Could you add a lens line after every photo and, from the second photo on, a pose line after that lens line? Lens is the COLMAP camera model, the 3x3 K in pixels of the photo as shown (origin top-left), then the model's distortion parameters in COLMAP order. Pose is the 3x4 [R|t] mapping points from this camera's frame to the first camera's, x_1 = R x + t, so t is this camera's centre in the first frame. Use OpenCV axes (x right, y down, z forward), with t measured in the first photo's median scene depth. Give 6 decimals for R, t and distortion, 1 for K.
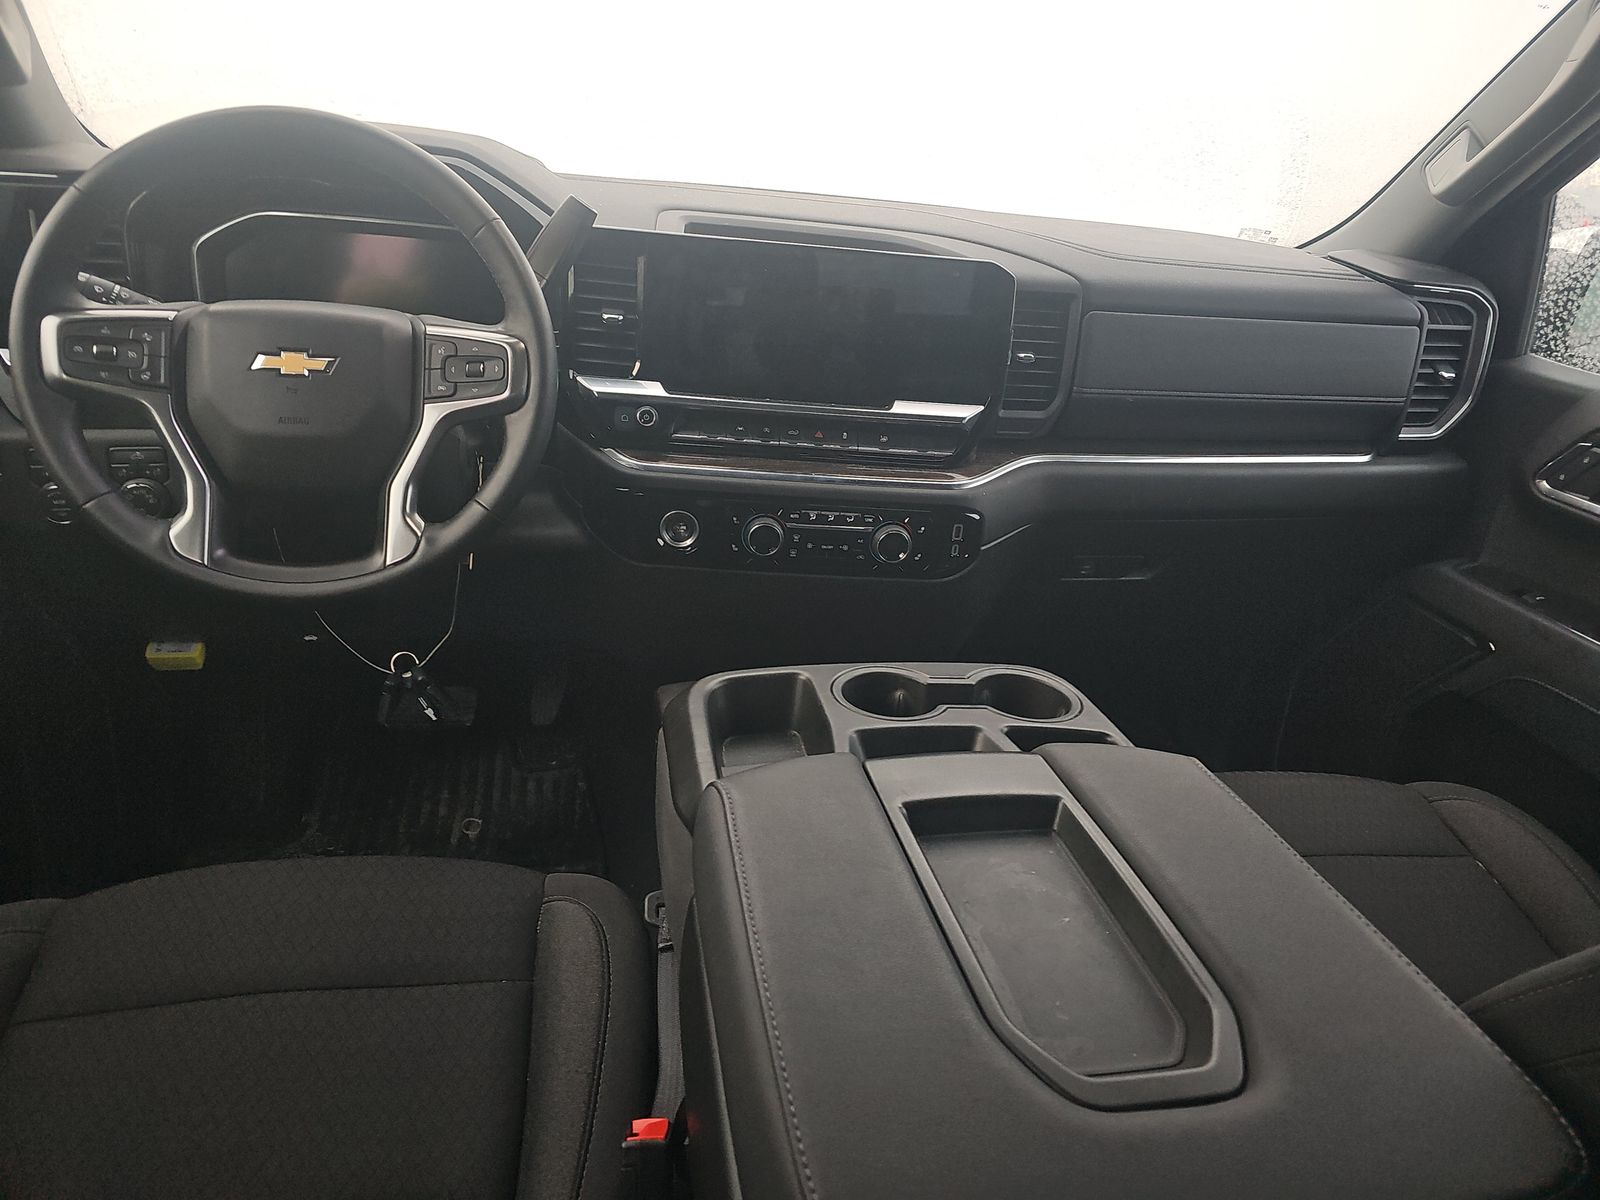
lens RADIAL K [[1071.7, 0, 848.5], [0, 1071.7, 600.1], [0, 0, 1]] dist [-0.000290, -0.004078]
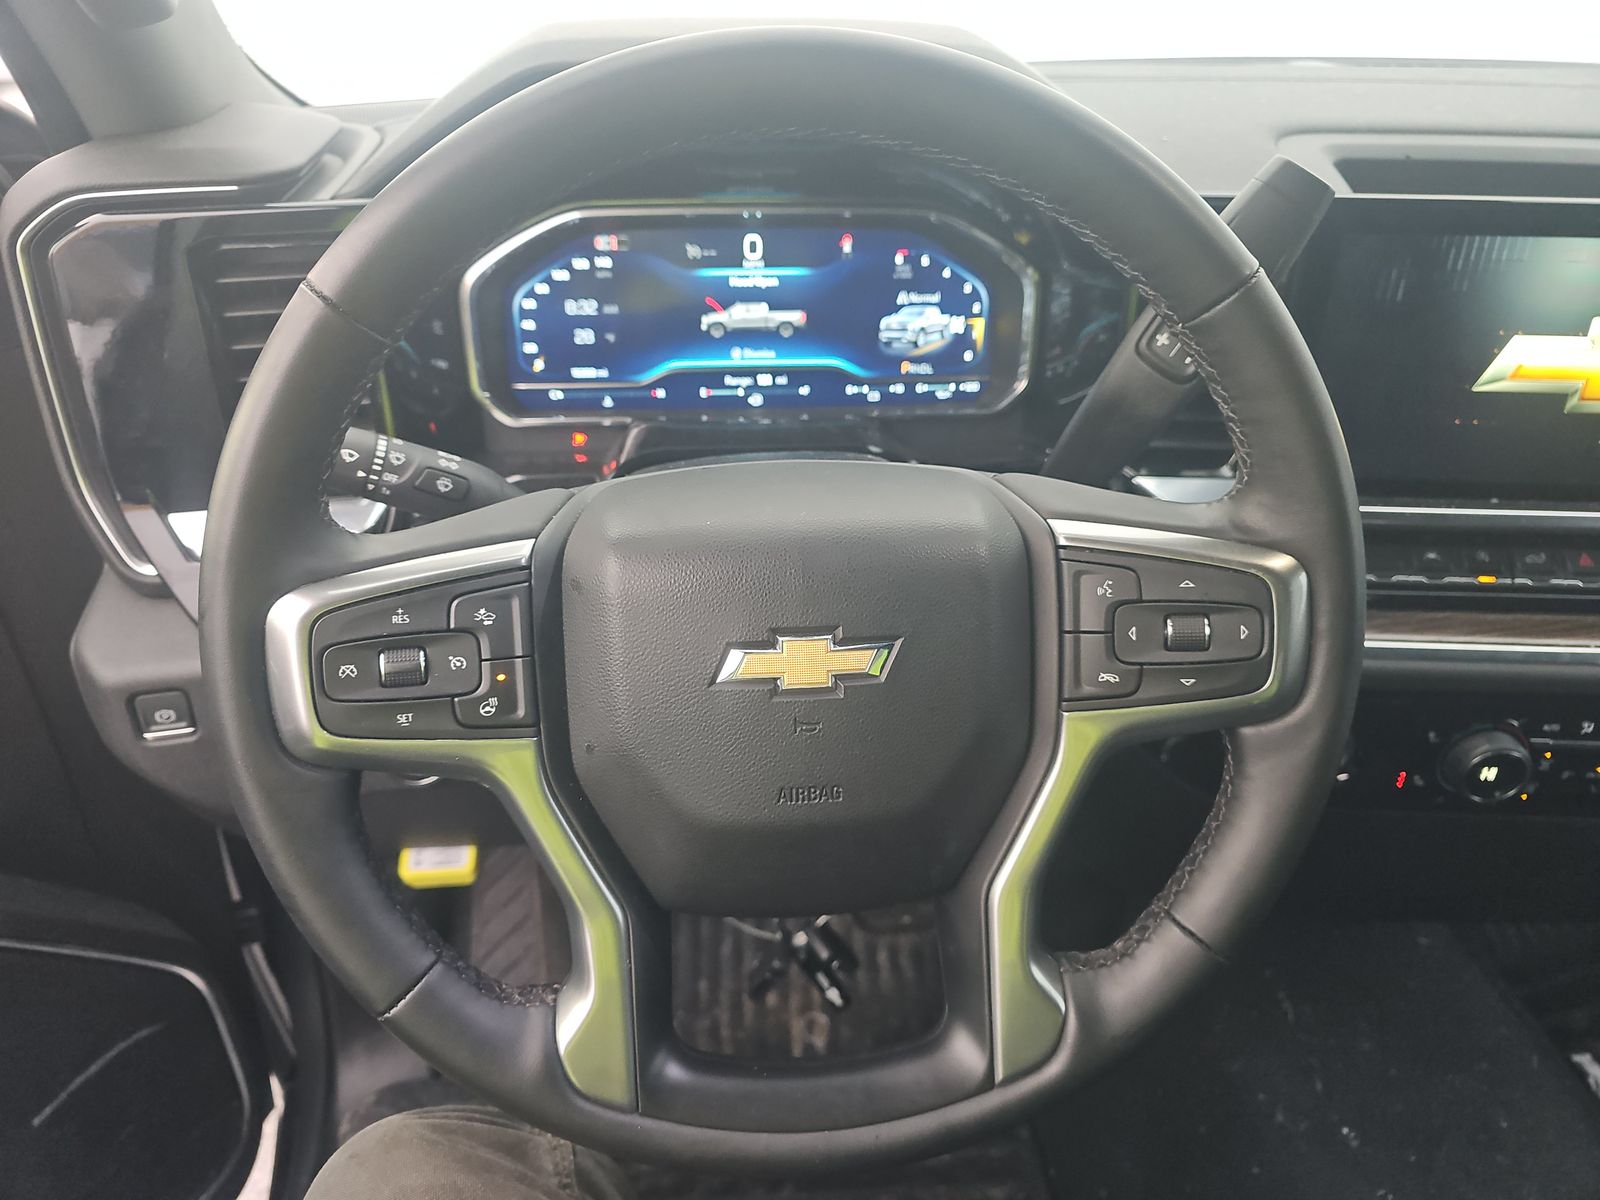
lens RADIAL K [[1131.2, 0, 800.0], [0, 1131.2, 600.0], [0, 0, 1]] dist [0.003888, -0.000440]
pose [[0.986336, -0.008898, -0.164503, -0.428693], [0.028027, 0.993047, 0.114333, -0.285888], [0.162342, -0.117381, 0.979728, 0.540149]]
